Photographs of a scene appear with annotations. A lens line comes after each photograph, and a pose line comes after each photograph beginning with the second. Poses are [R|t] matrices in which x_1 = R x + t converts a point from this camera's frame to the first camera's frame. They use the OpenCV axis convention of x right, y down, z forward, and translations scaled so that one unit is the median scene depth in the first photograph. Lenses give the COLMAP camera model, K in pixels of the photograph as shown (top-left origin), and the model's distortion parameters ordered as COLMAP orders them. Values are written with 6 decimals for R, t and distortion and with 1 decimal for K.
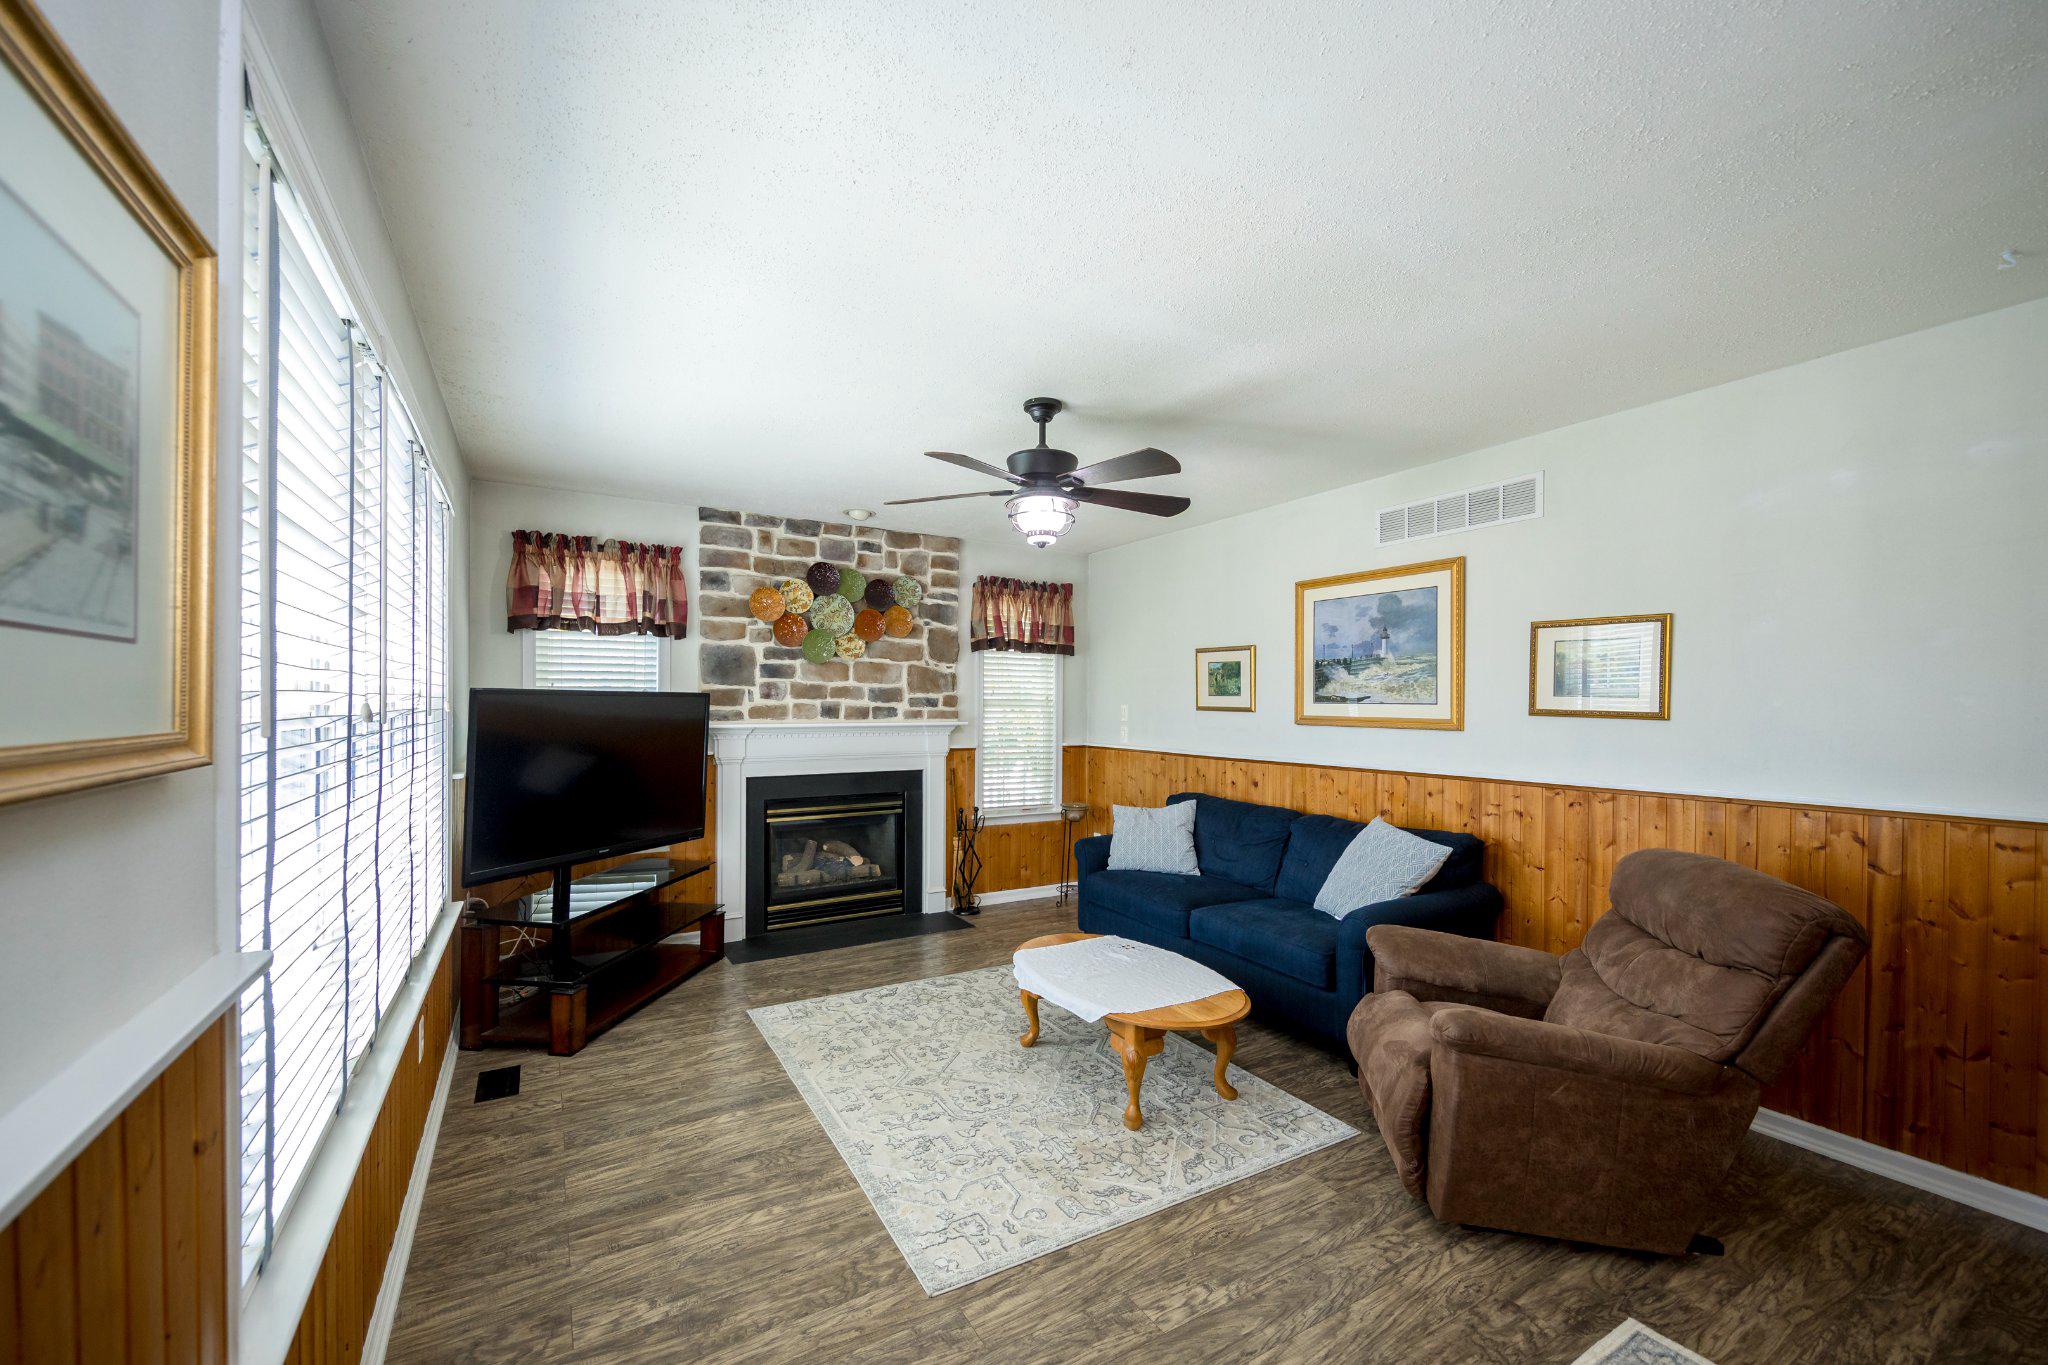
lens RADIAL K [[811.4, 0, 1023.5], [0, 811.4, 709.6], [0, 0, 1]] dist [0.008415, -0.001053]
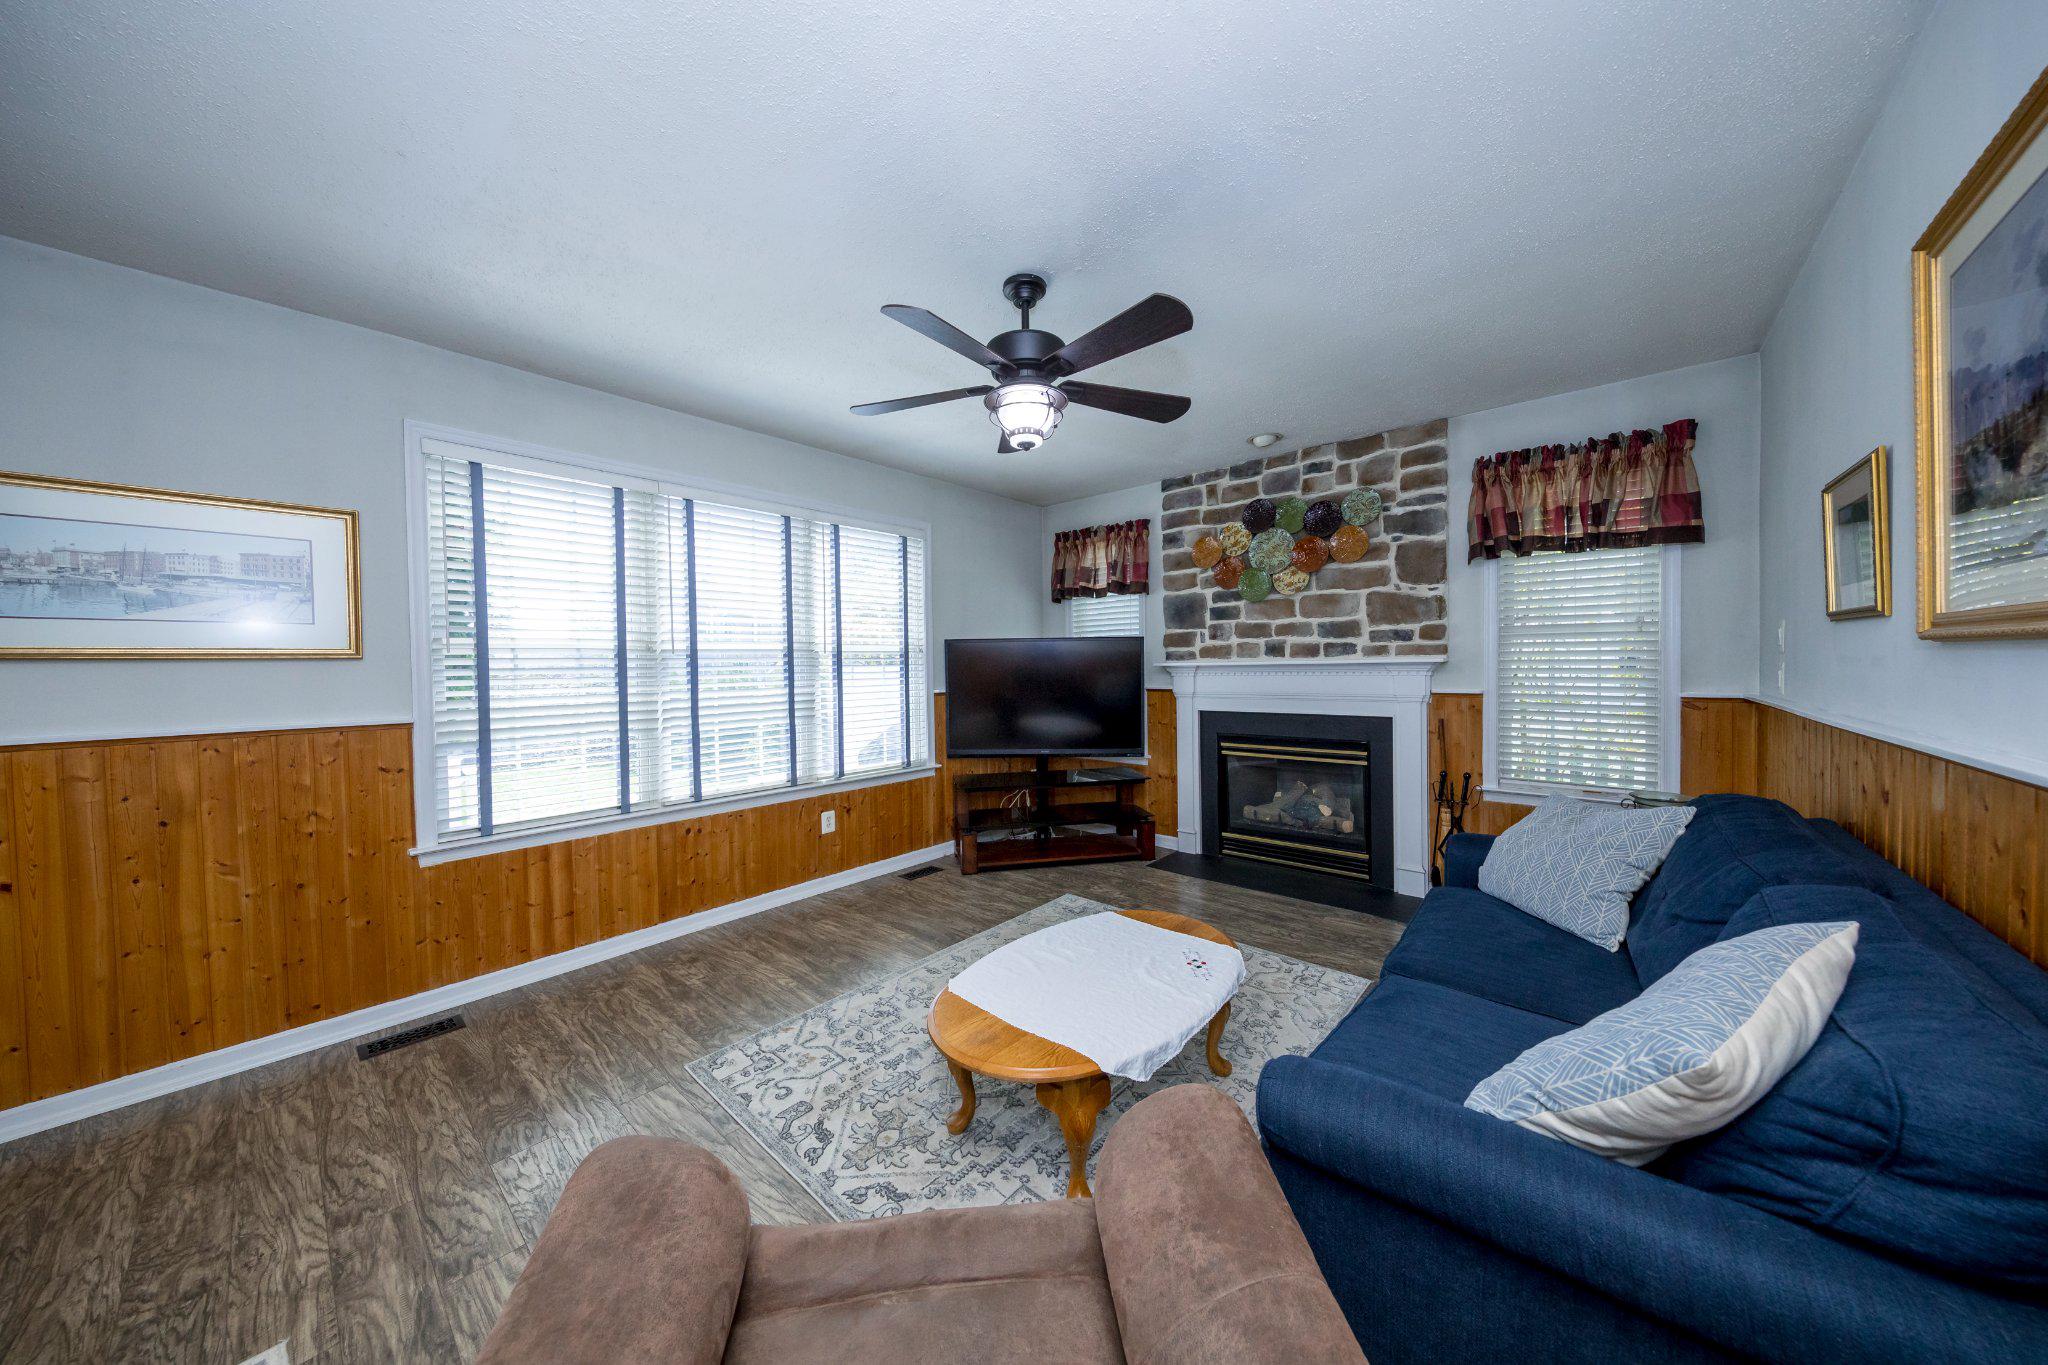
lens RADIAL K [[660.7, 0, 1015.2], [0, 660.7, 677.6], [0, 0, 1]] dist [0.003682, -0.000893]
pose [[0.311468, 0.008134, -0.950222, 0.489341], [0.009196, 0.999891, 0.011574, 0.027733], [0.950212, -0.012343, 0.311360, 0.526011]]
